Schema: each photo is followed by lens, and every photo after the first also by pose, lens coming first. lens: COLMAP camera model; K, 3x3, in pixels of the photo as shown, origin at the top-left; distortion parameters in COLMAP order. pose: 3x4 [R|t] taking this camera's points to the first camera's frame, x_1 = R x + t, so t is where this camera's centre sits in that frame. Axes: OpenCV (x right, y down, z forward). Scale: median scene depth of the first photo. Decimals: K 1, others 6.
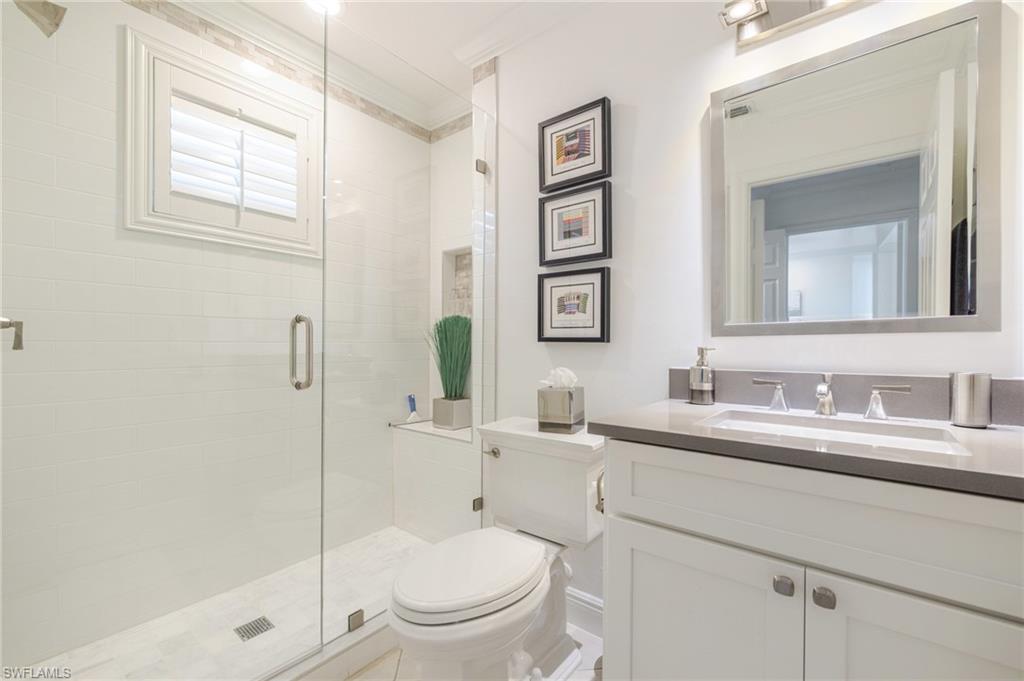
lens RADIAL K [[431.6, 0, 514.7], [0, 431.6, 343.5], [0, 0, 1]] dist [-0.001967, 0.000521]
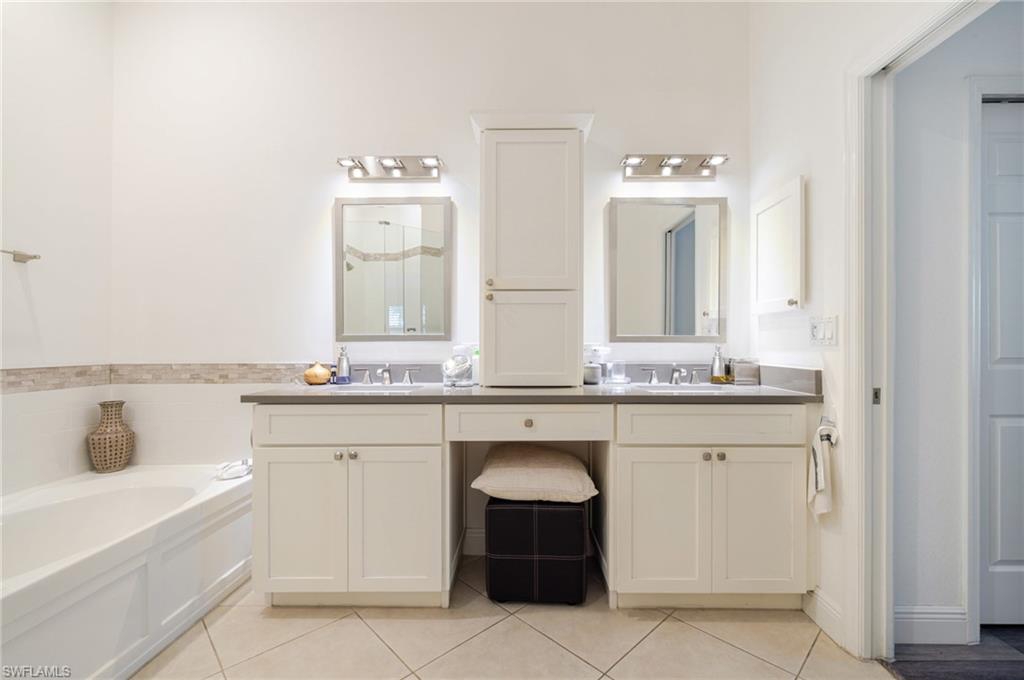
lens RADIAL K [[431.6, 0, 518.8], [0, 431.6, 343.8], [0, 0, 1]] dist [-0.001967, 0.000521]
pose [[0.779222, 0.002444, 0.626743, -0.047331], [-0.000373, 0.999994, -0.003436, -0.016685], [-0.626748, 0.002444, 0.779218, -1.067154]]
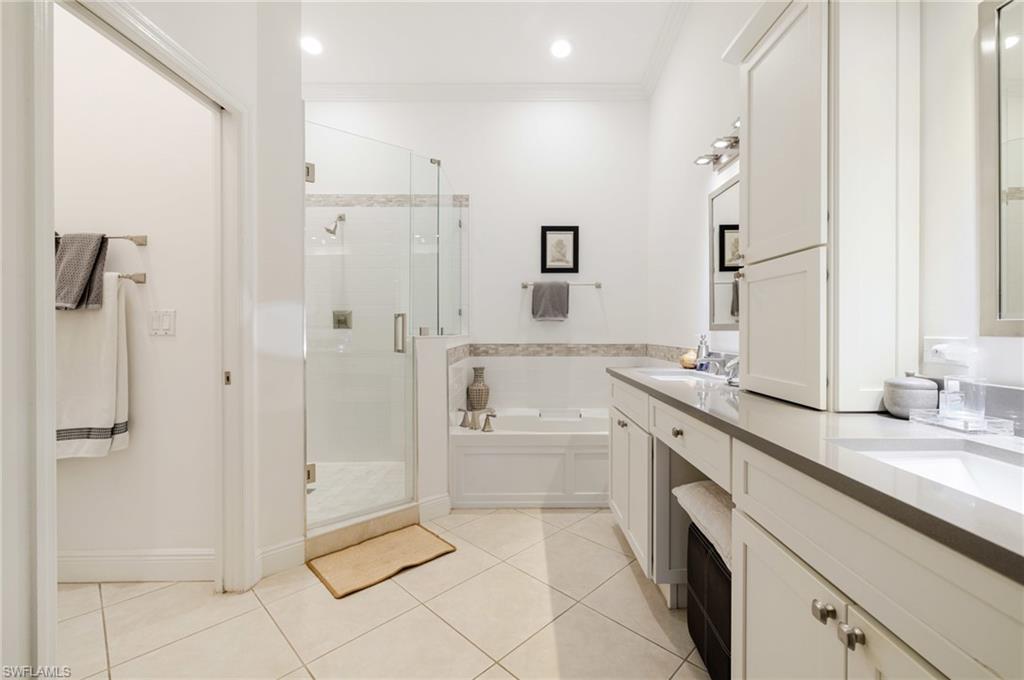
lens RADIAL K [[431.6, 0, 520.4], [0, 431.6, 330.8], [0, 0, 1]] dist [-0.001967, 0.000521]
pose [[0.644918, 0.005335, -0.764233, 1.888533], [0.000185, 0.999975, 0.007137, -0.052318], [0.764251, -0.004744, 0.644901, -1.044392]]
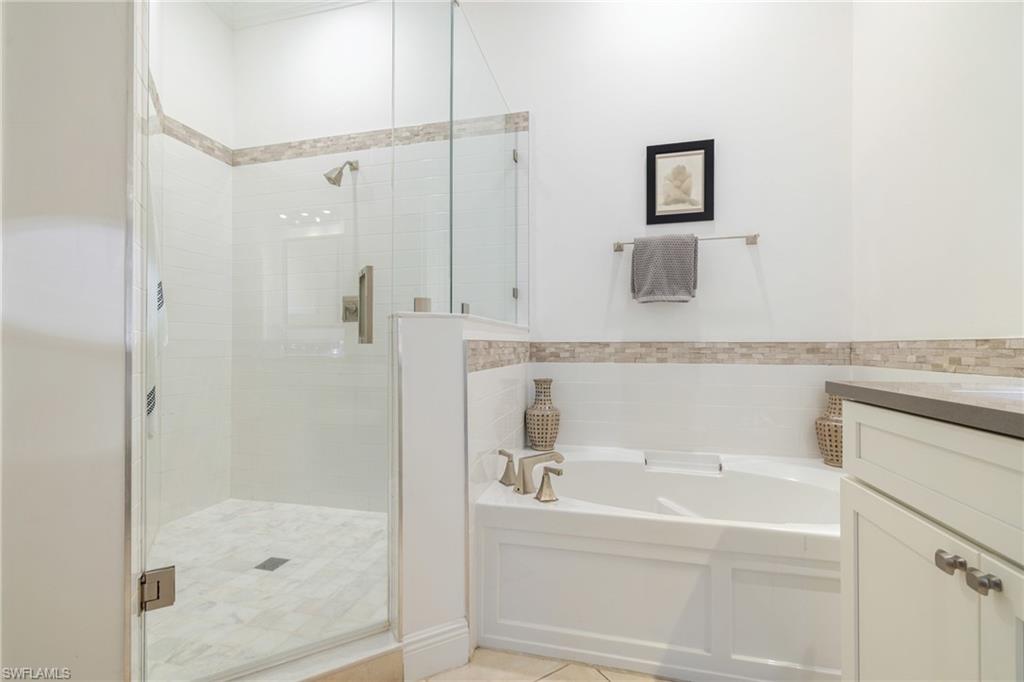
lens RADIAL K [[431.6, 0, 507.5], [0, 431.6, 338.6], [0, 0, 1]] dist [-0.001967, 0.000521]
pose [[0.445327, -0.011093, -0.895299, 0.806079], [0.000271, 0.999925, -0.012255, 0.101416], [0.895368, 0.005215, 0.445297, -0.122606]]
